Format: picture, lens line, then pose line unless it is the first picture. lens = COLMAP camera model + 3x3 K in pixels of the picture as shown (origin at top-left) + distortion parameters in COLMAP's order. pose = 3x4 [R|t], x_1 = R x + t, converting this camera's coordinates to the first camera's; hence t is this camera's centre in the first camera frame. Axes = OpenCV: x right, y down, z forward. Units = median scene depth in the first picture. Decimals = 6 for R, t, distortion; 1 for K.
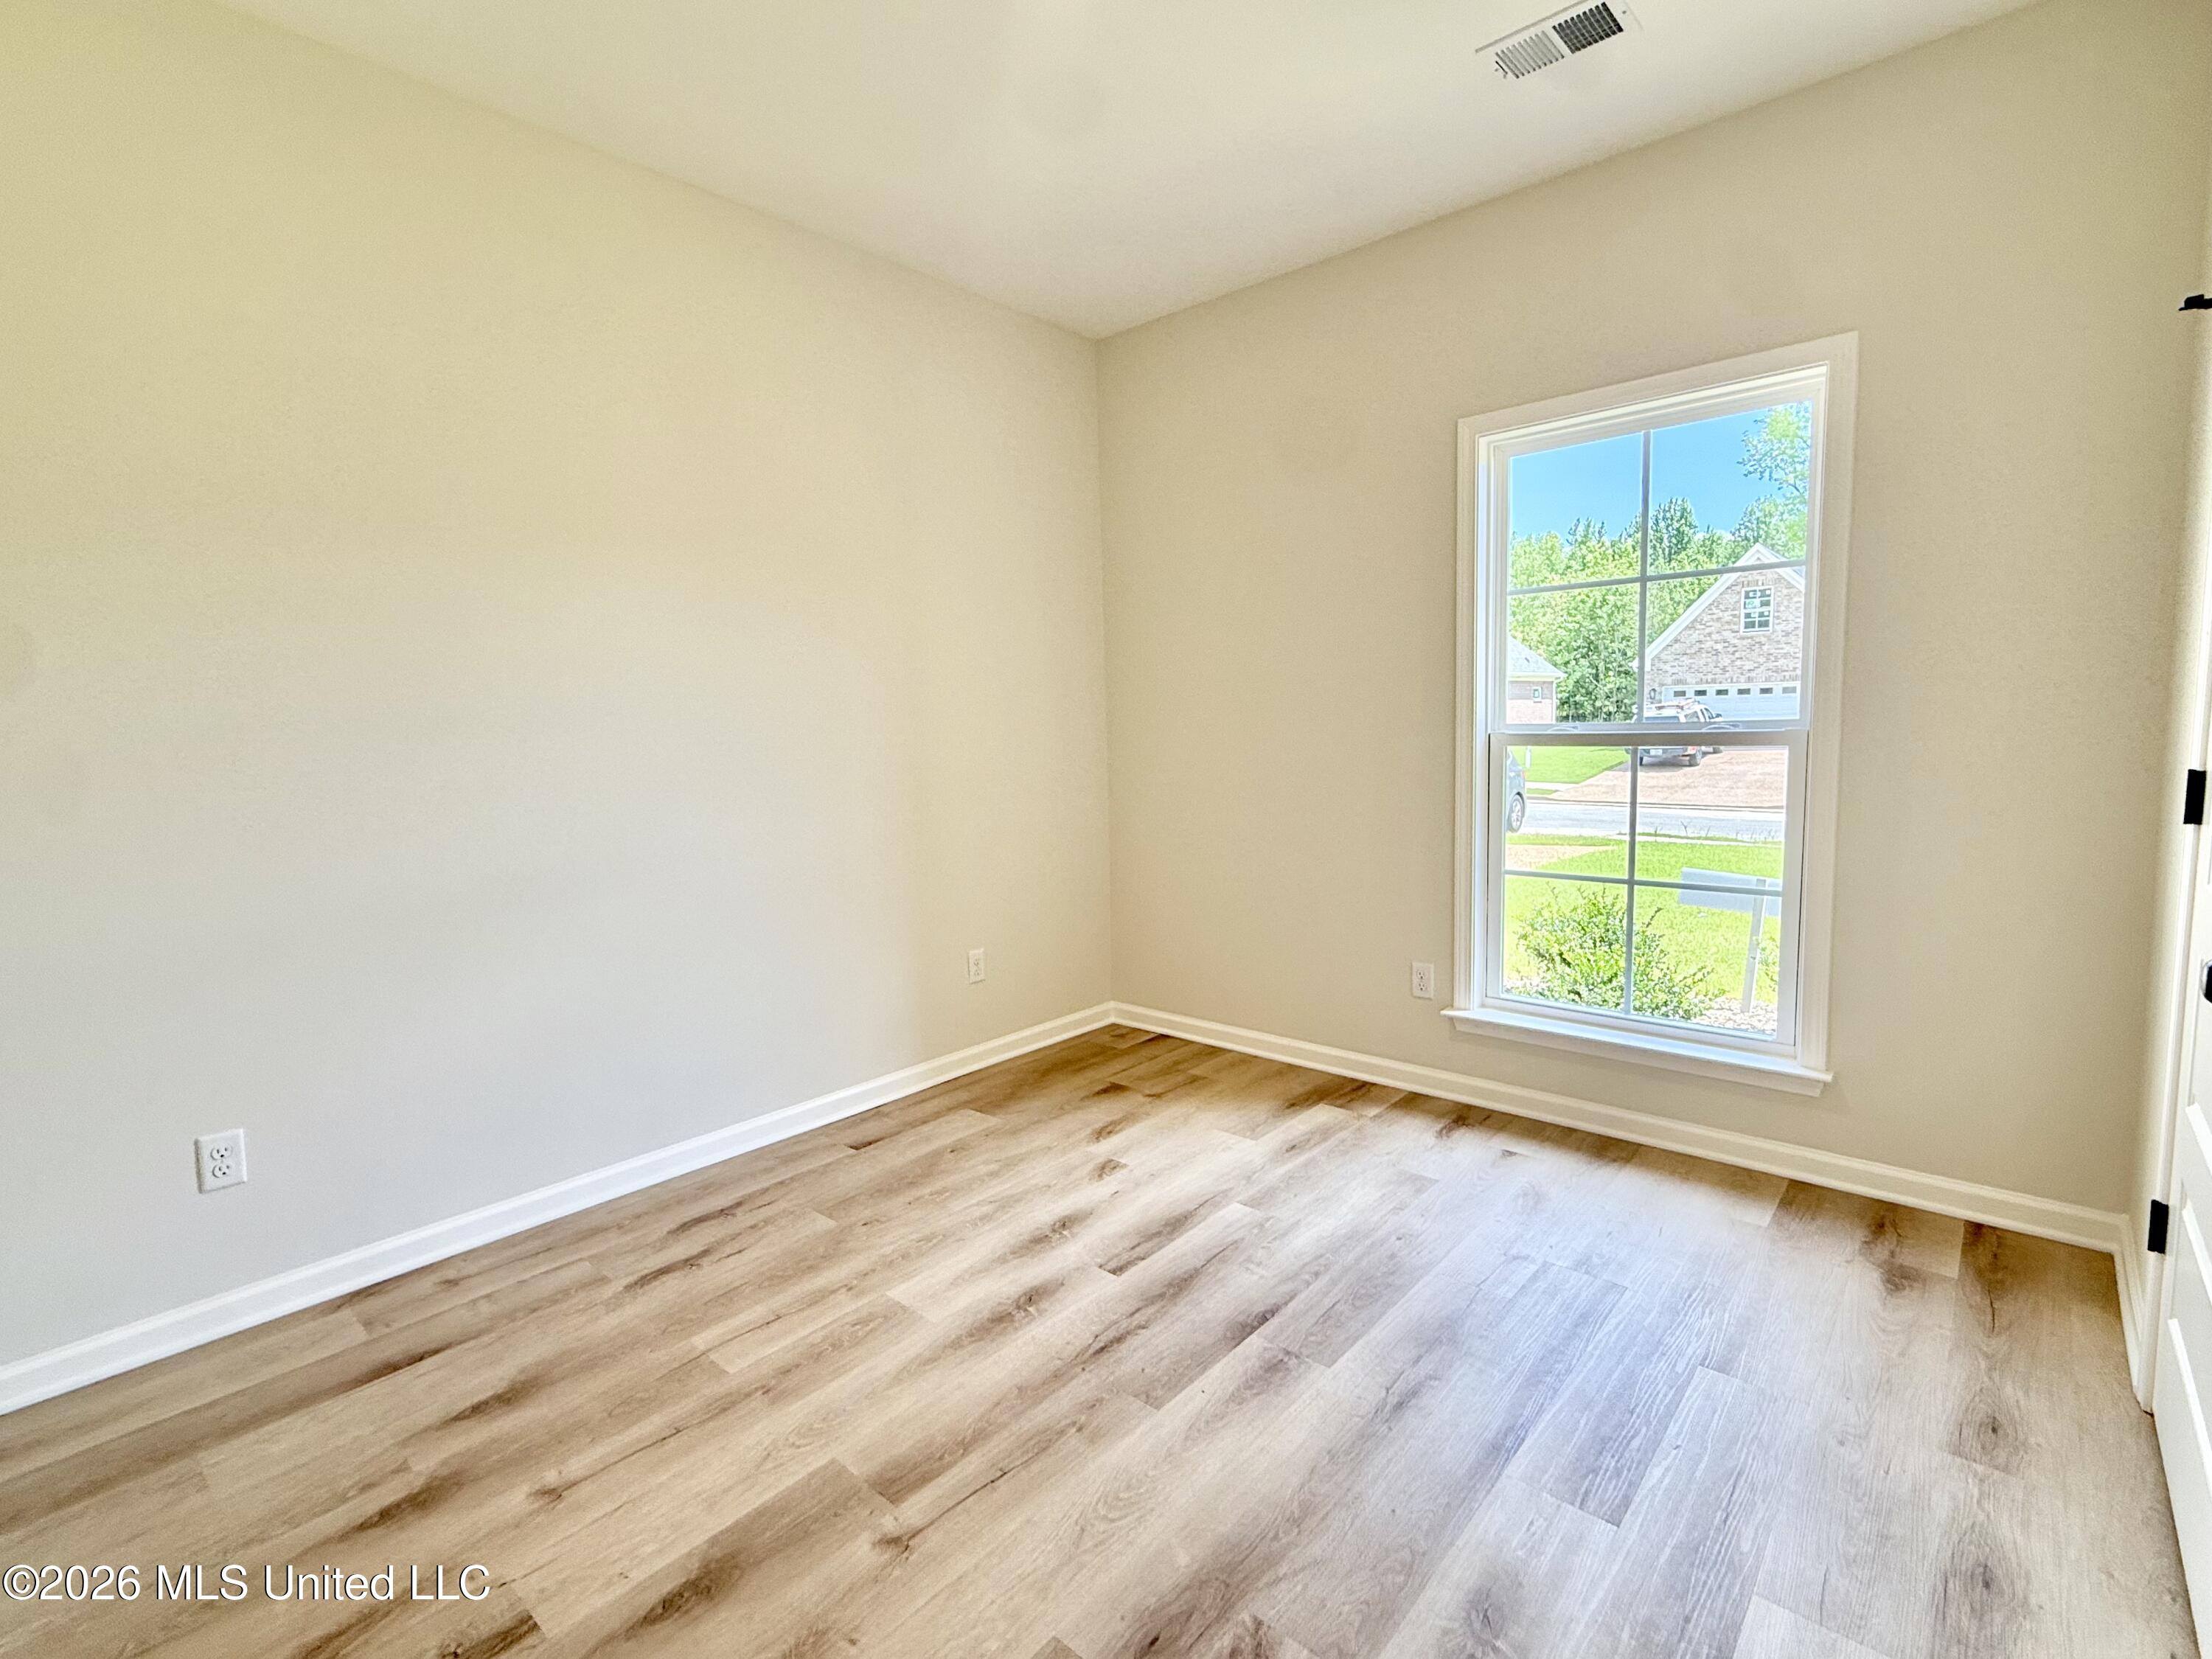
lens RADIAL K [[1016.5, 0, 1079.8], [0, 1016.5, 832.0], [0, 0, 1]] dist [0.002749, 0.000249]
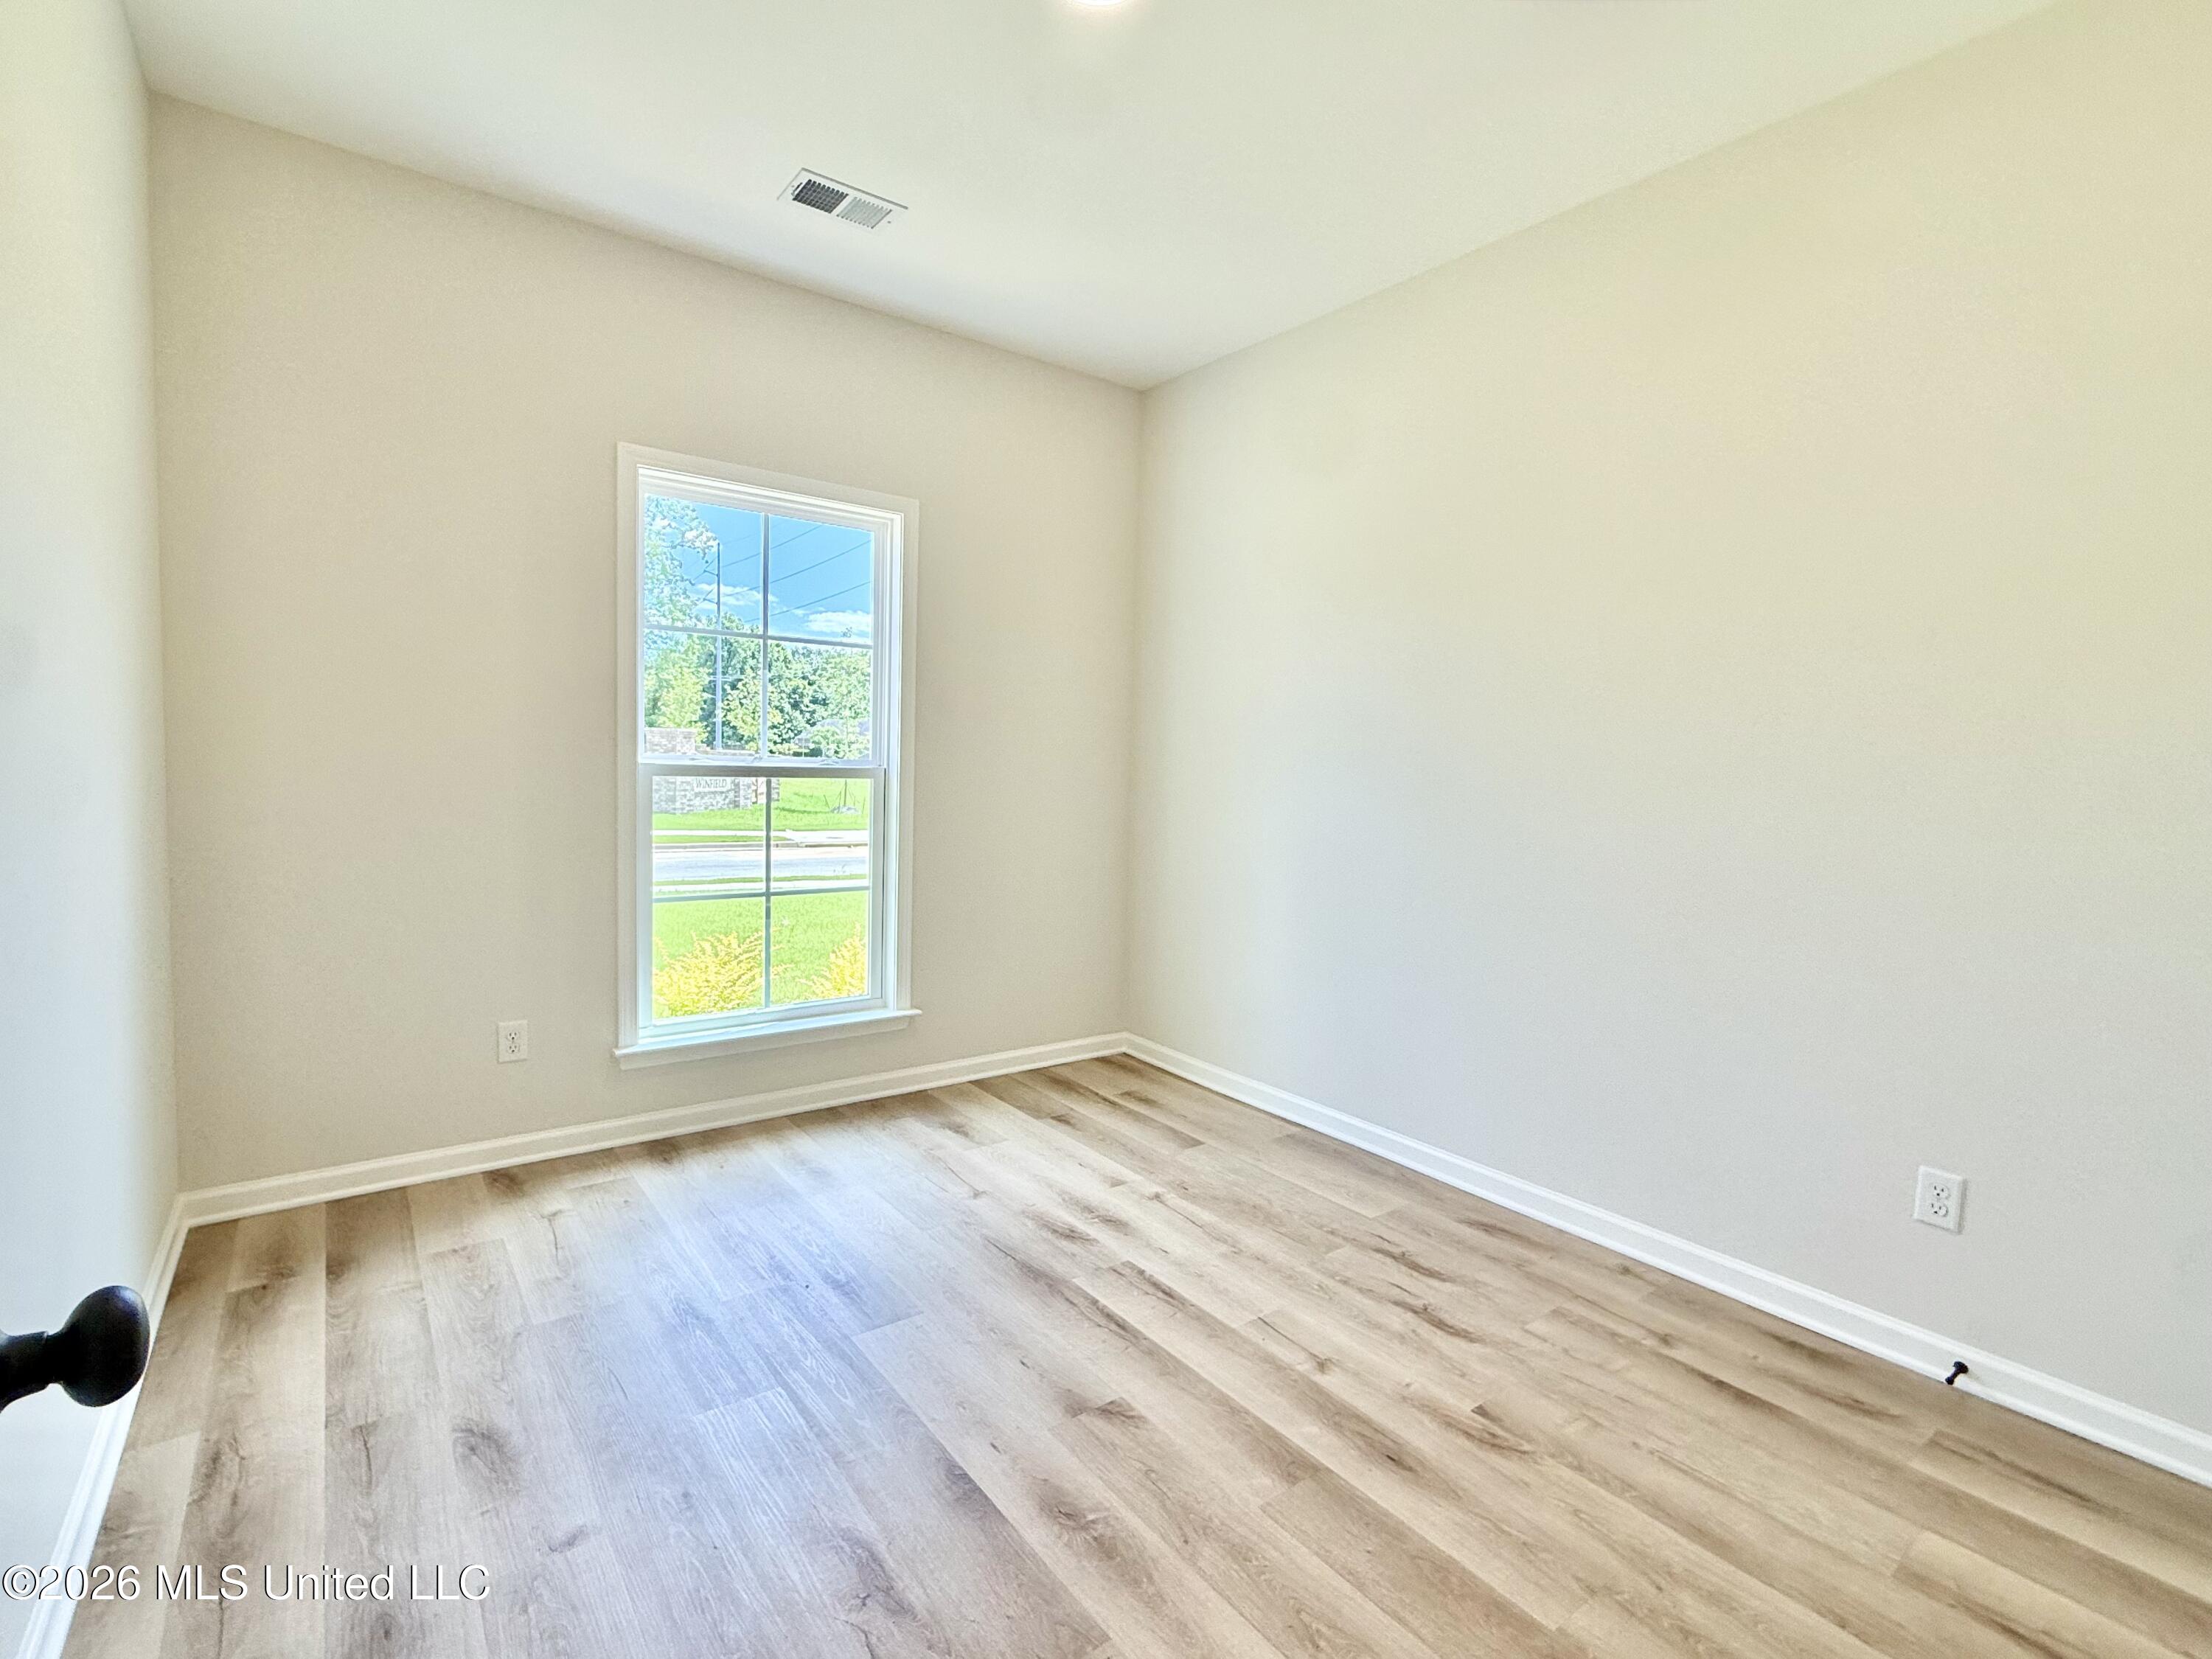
lens RADIAL K [[1016.5, 0, 1079.8], [0, 1016.5, 832.0], [0, 0, 1]] dist [0.002749, 0.000249]
pose [[0.190485, -0.048355, 0.980499, -0.556332], [0.053438, 0.997816, 0.038828, -0.050956], [-0.980235, 0.045000, 0.192653, 0.436414]]
